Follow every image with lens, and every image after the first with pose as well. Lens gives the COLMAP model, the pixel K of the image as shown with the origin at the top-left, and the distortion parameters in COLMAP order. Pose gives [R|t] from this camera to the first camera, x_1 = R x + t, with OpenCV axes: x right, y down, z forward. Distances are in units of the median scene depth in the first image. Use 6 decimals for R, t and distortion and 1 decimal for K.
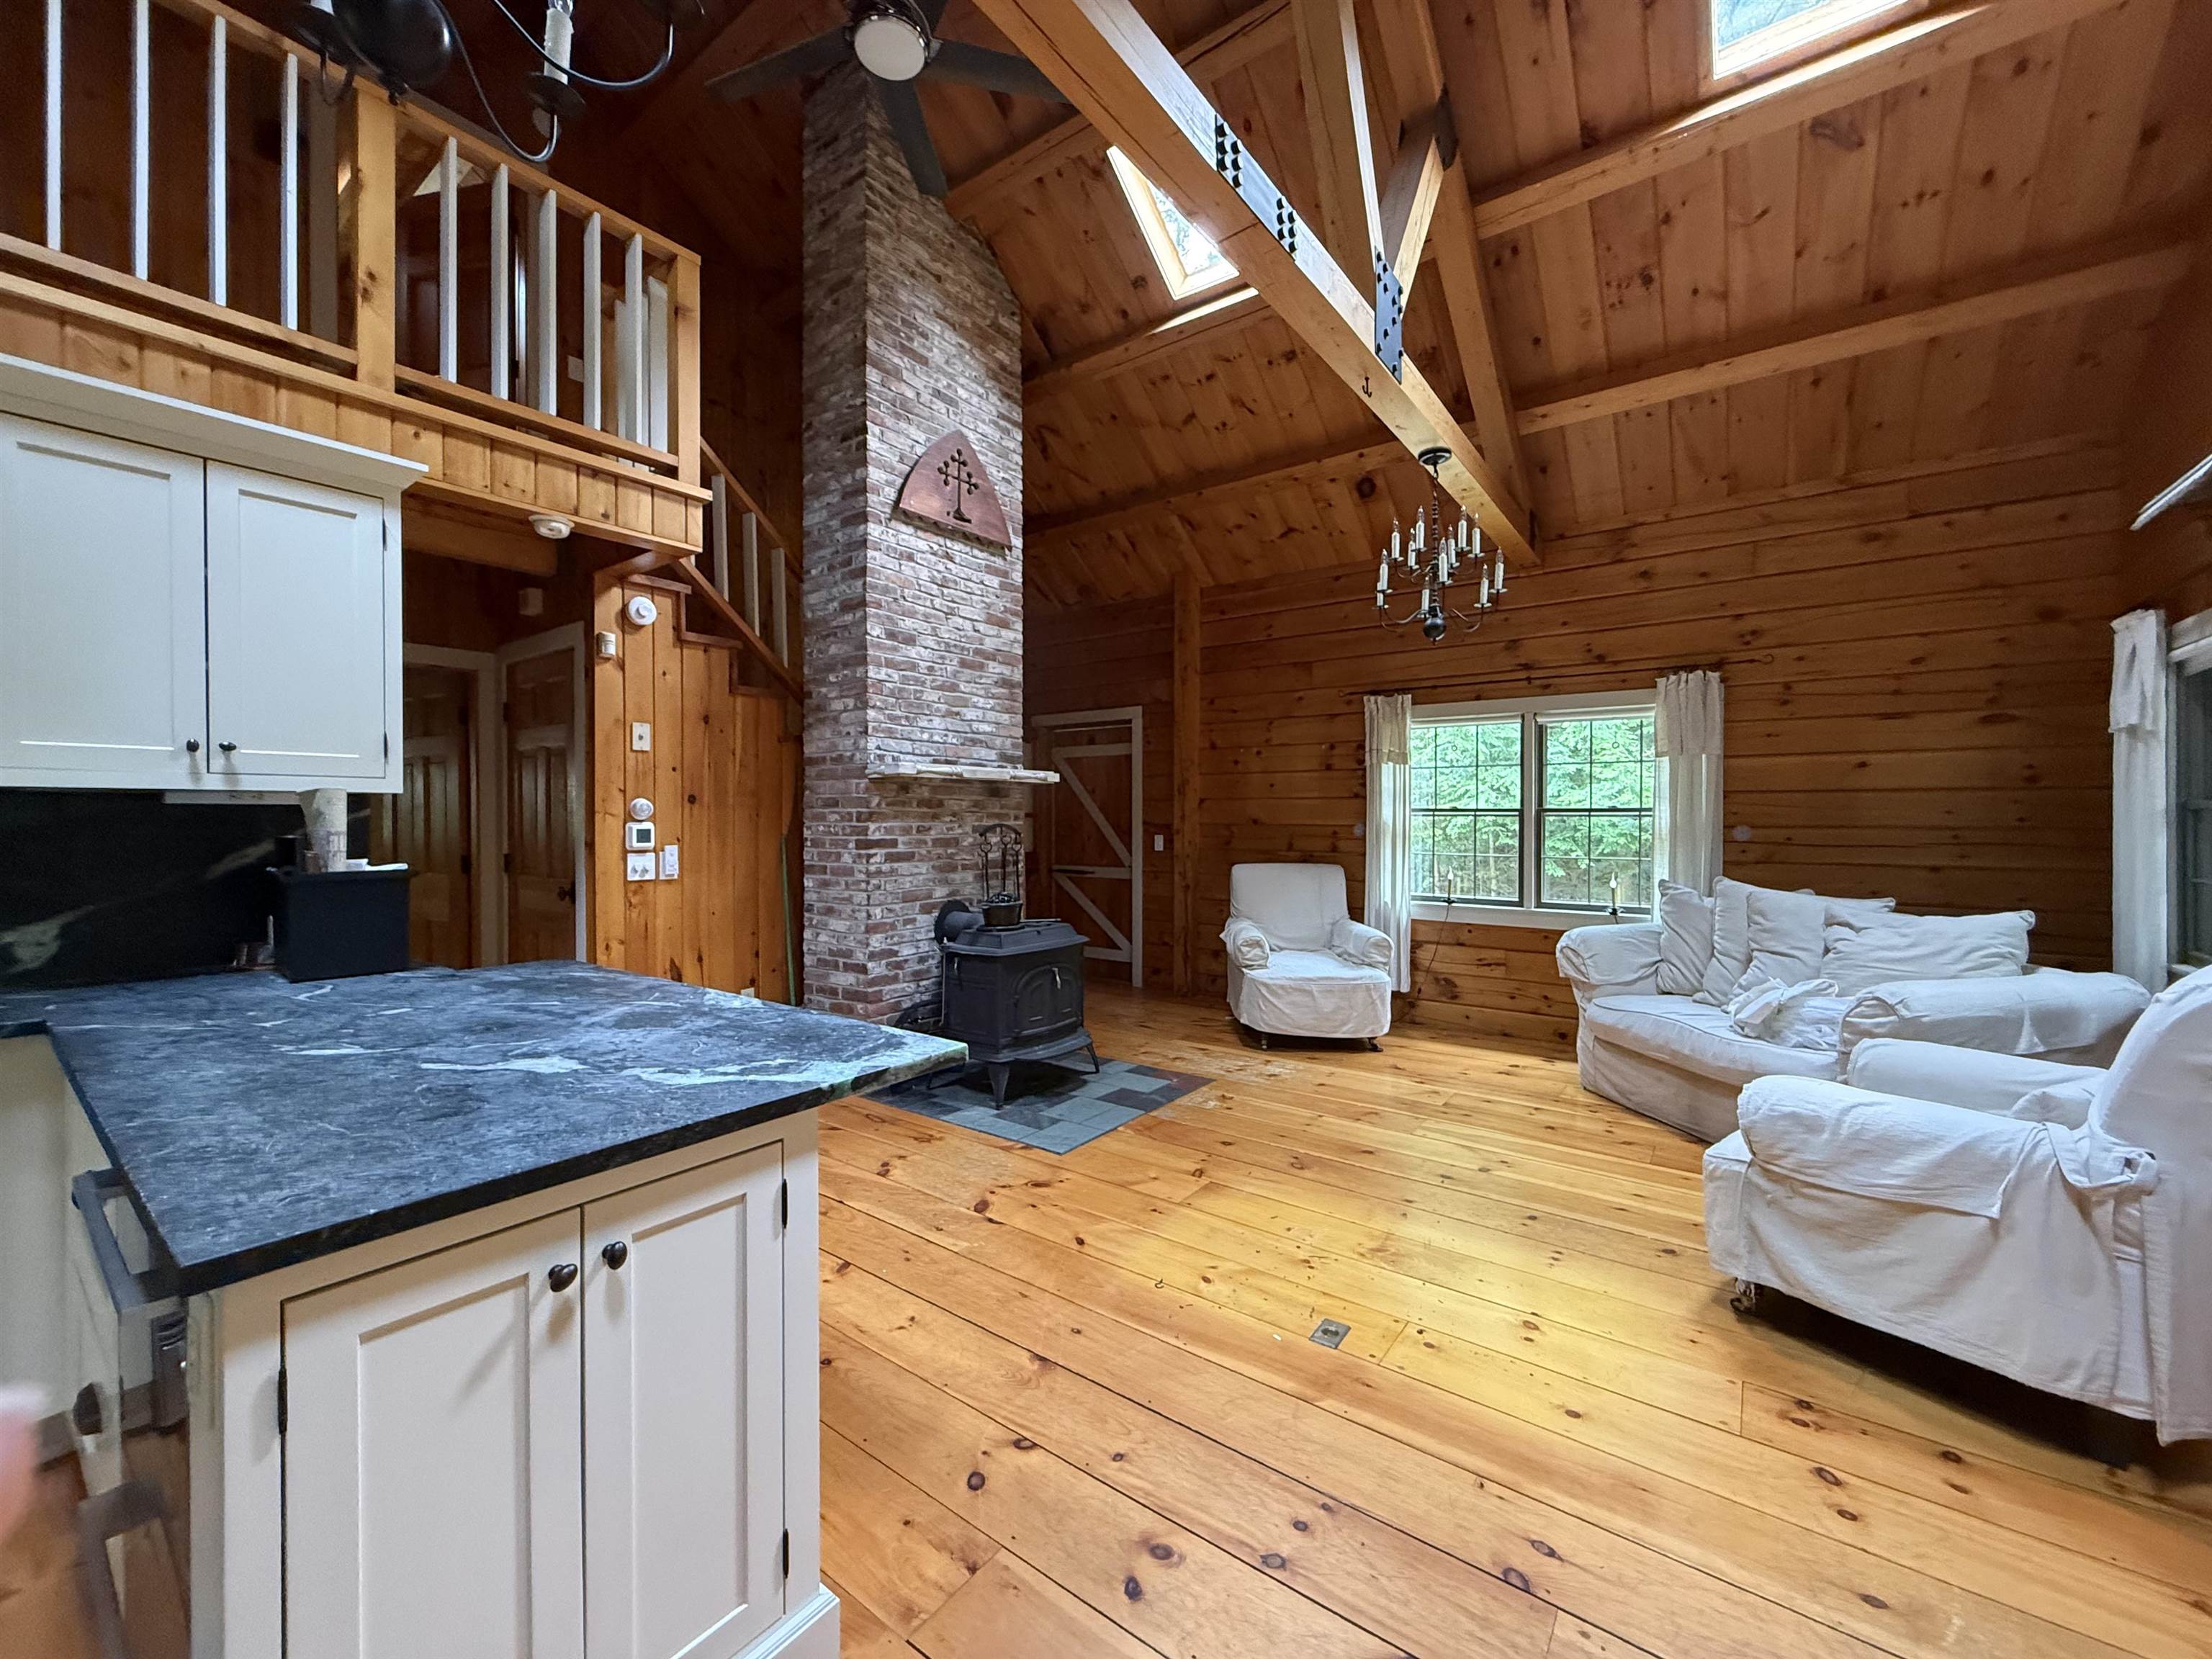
lens RADIAL K [[878.7, 0, 1101.9], [0, 878.7, 826.3], [0, 0, 1]] dist [-0.000130, -0.000260]
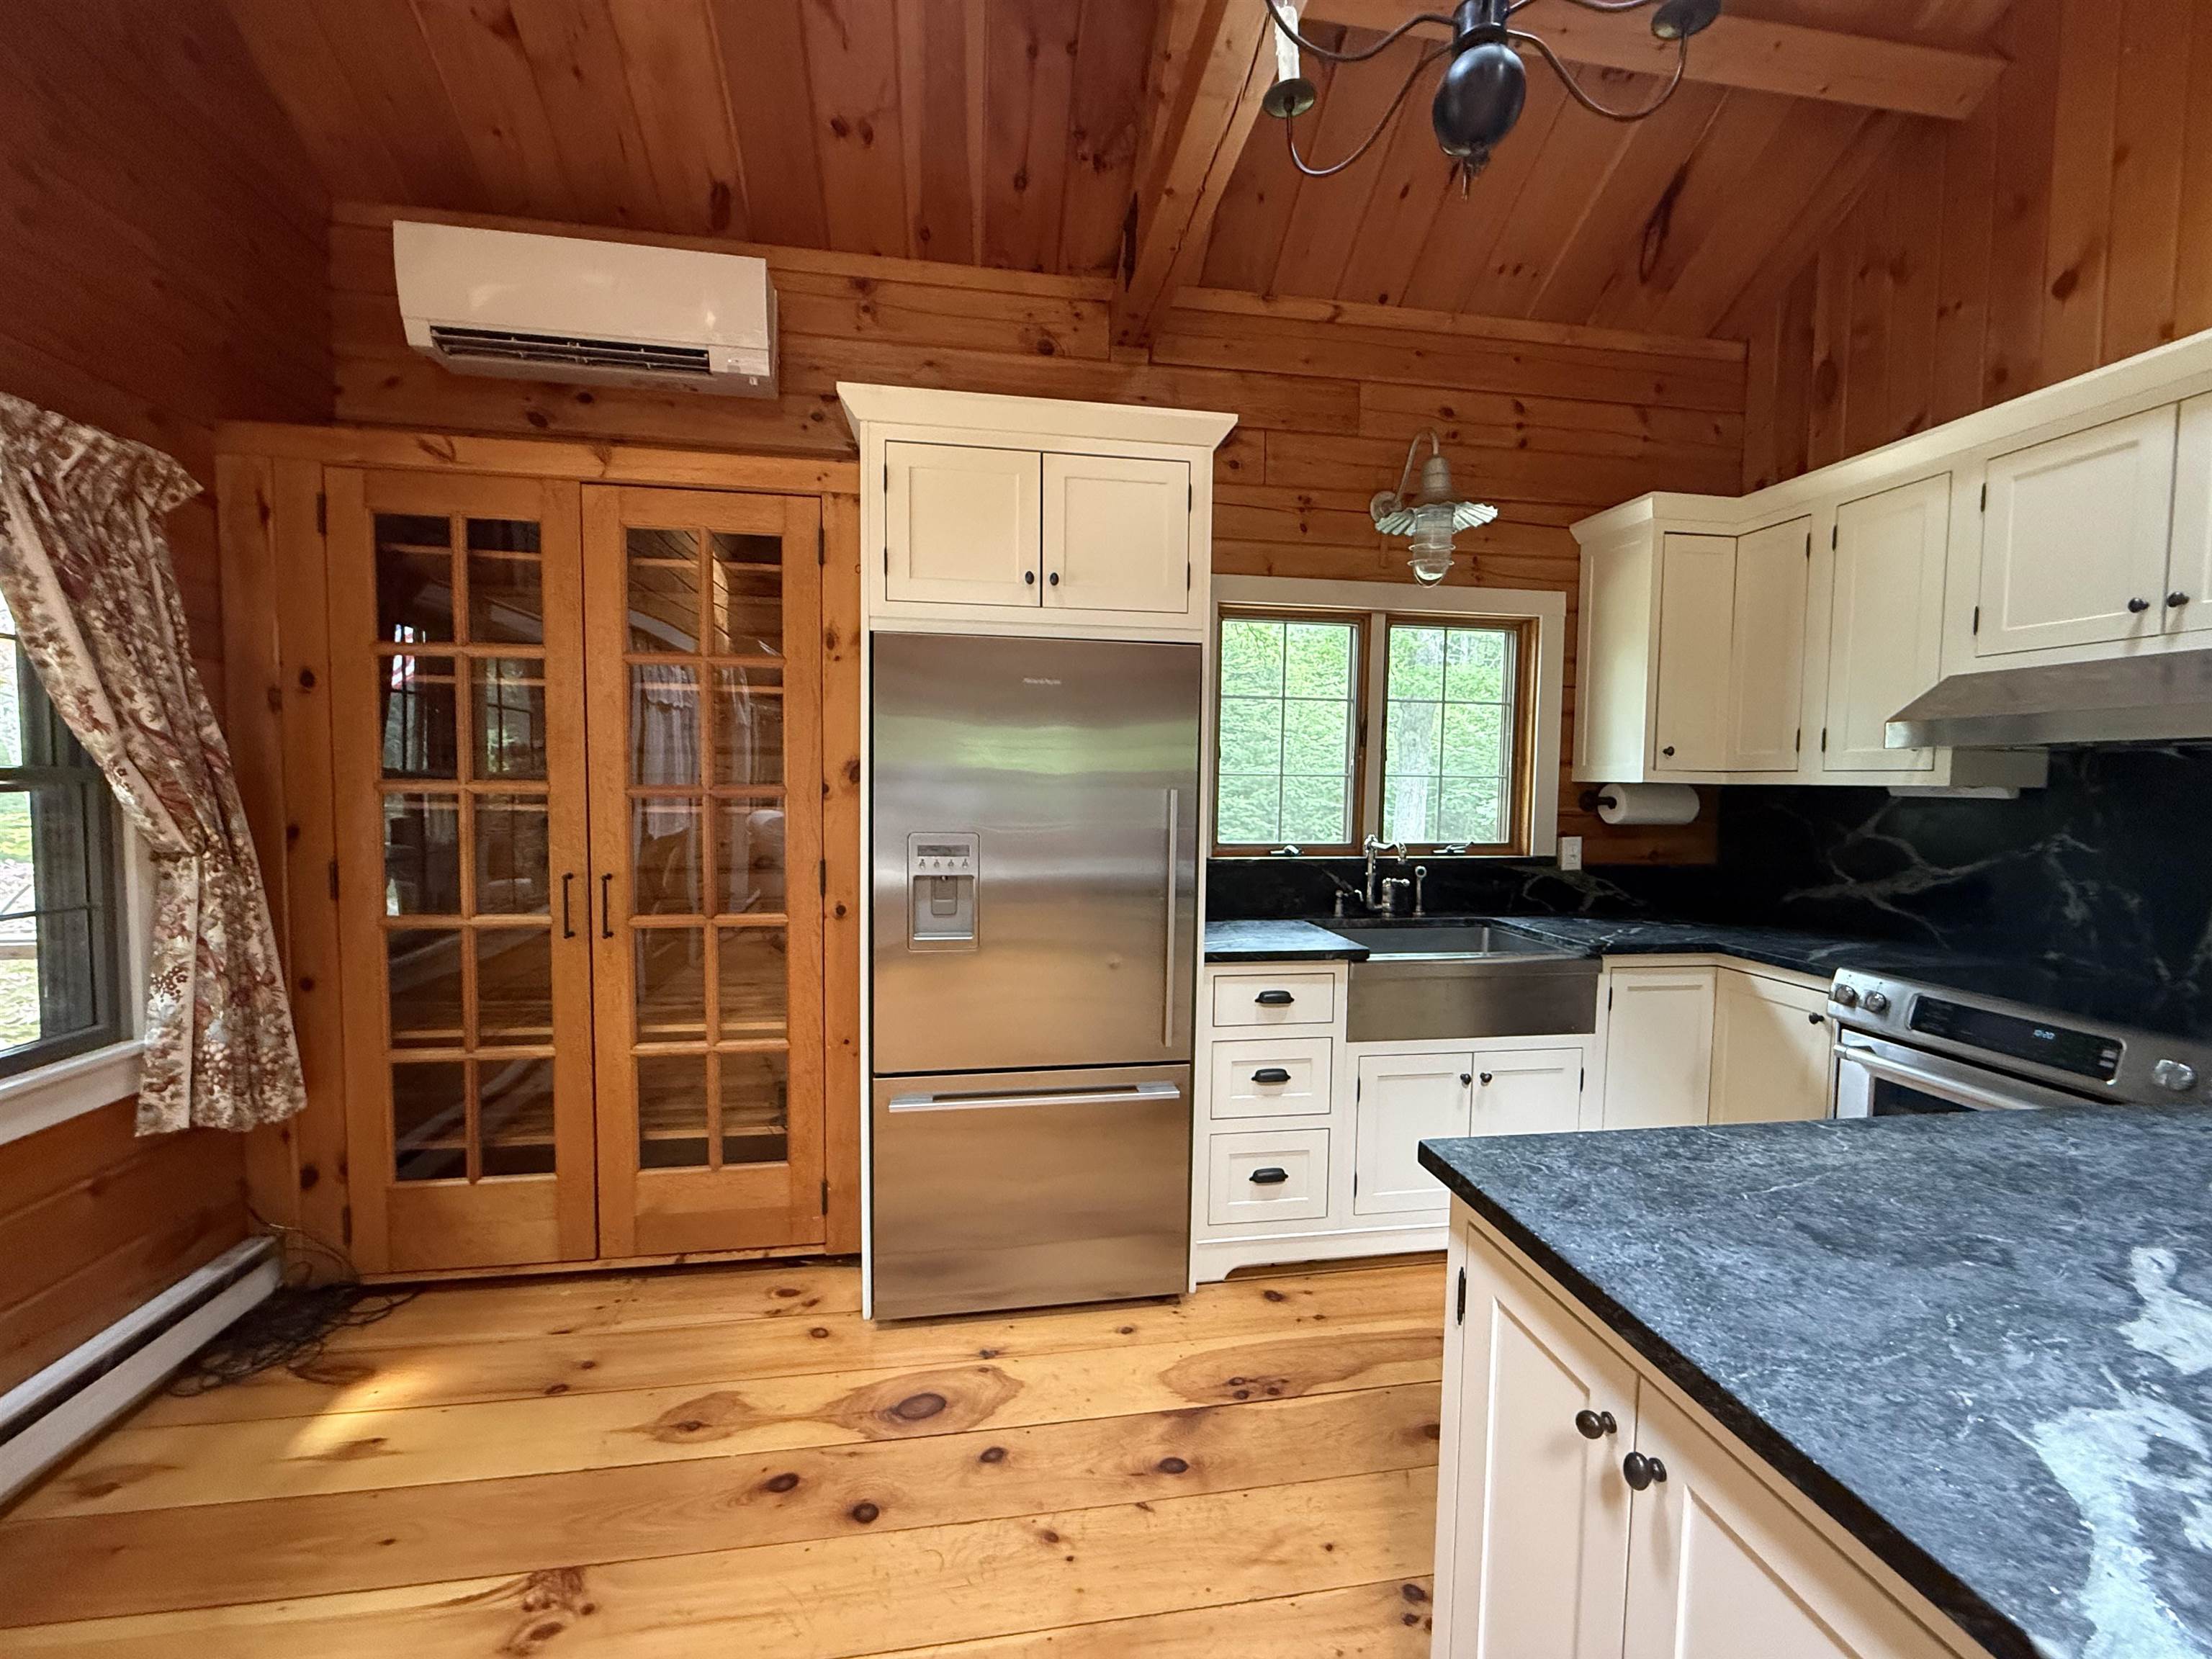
lens RADIAL K [[878.7, 0, 1101.0], [0, 878.7, 826.7], [0, 0, 1]] dist [-0.000130, -0.000260]
pose [[-0.698378, 0.030224, -0.715091, 0.076663], [-0.018775, 0.997991, 0.060518, -0.020955], [0.715483, 0.055690, -0.696407, 0.361672]]
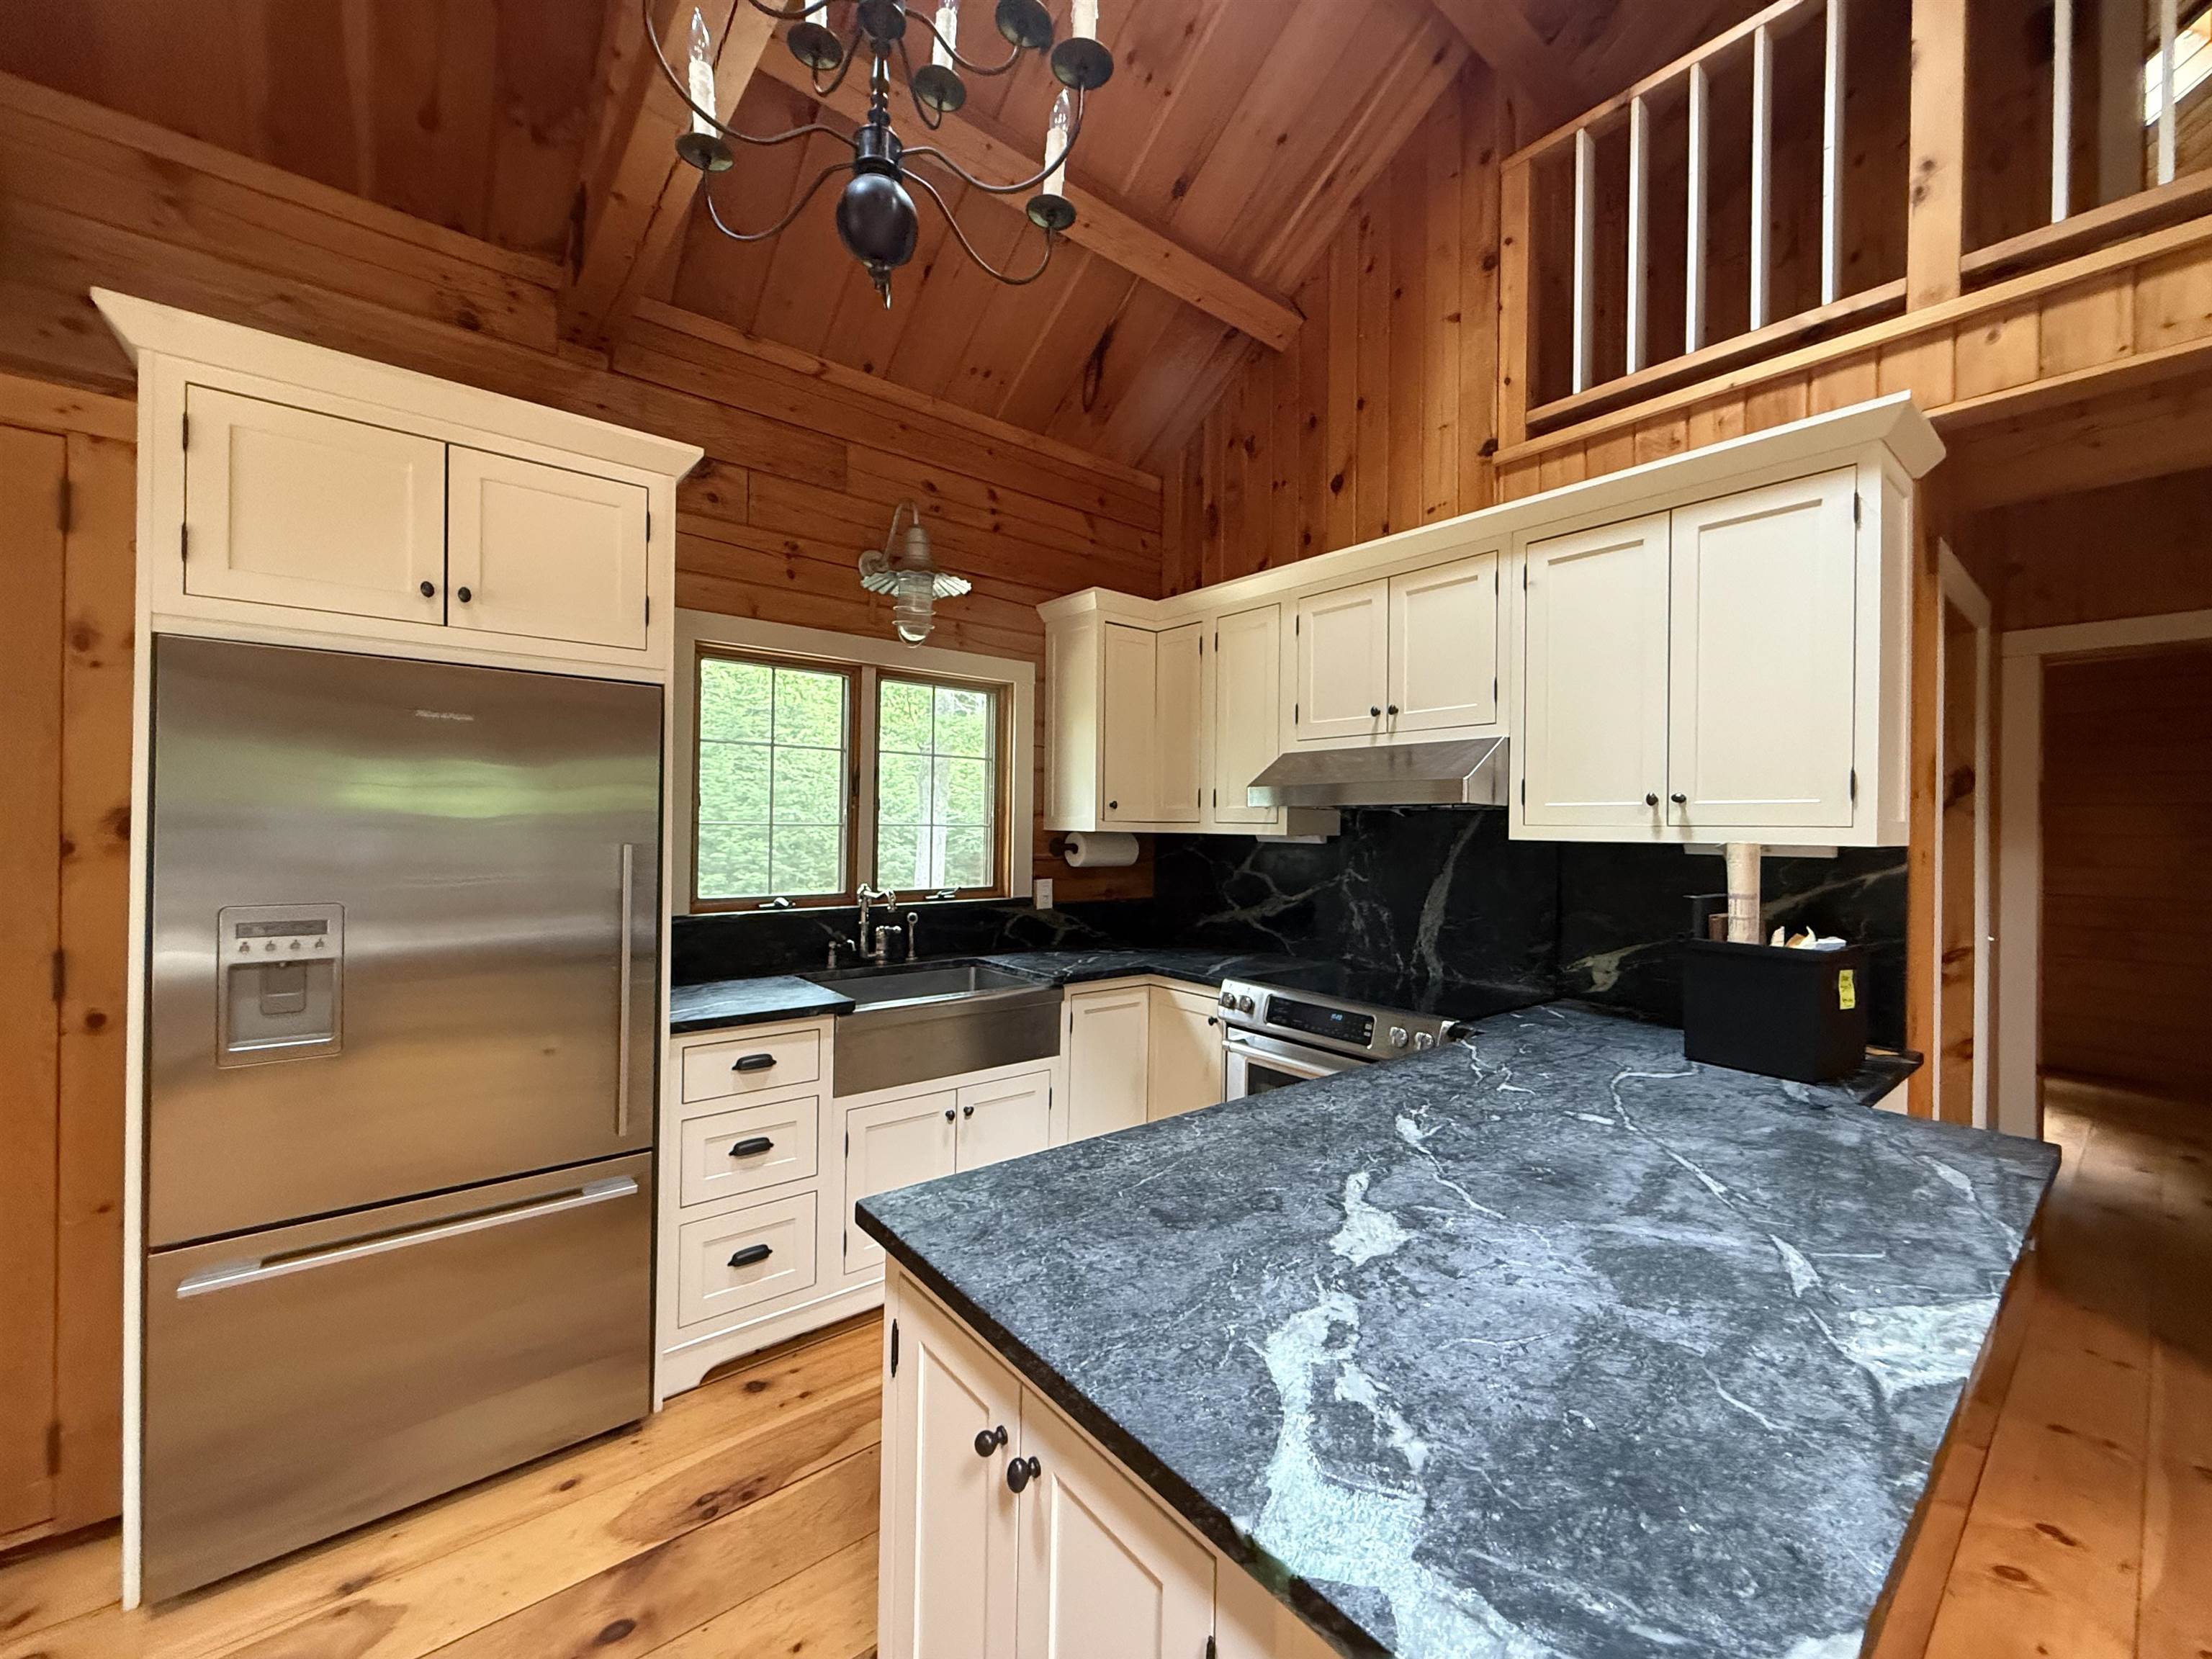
lens RADIAL K [[878.7, 0, 1102.2], [0, 878.7, 826.0], [0, 0, 1]] dist [-0.000130, -0.000260]
pose [[-0.244328, -0.003454, -0.969686, 0.061422], [-0.022153, 0.999753, 0.002021, -0.030334], [0.969439, 0.021975, -0.244344, 0.392284]]
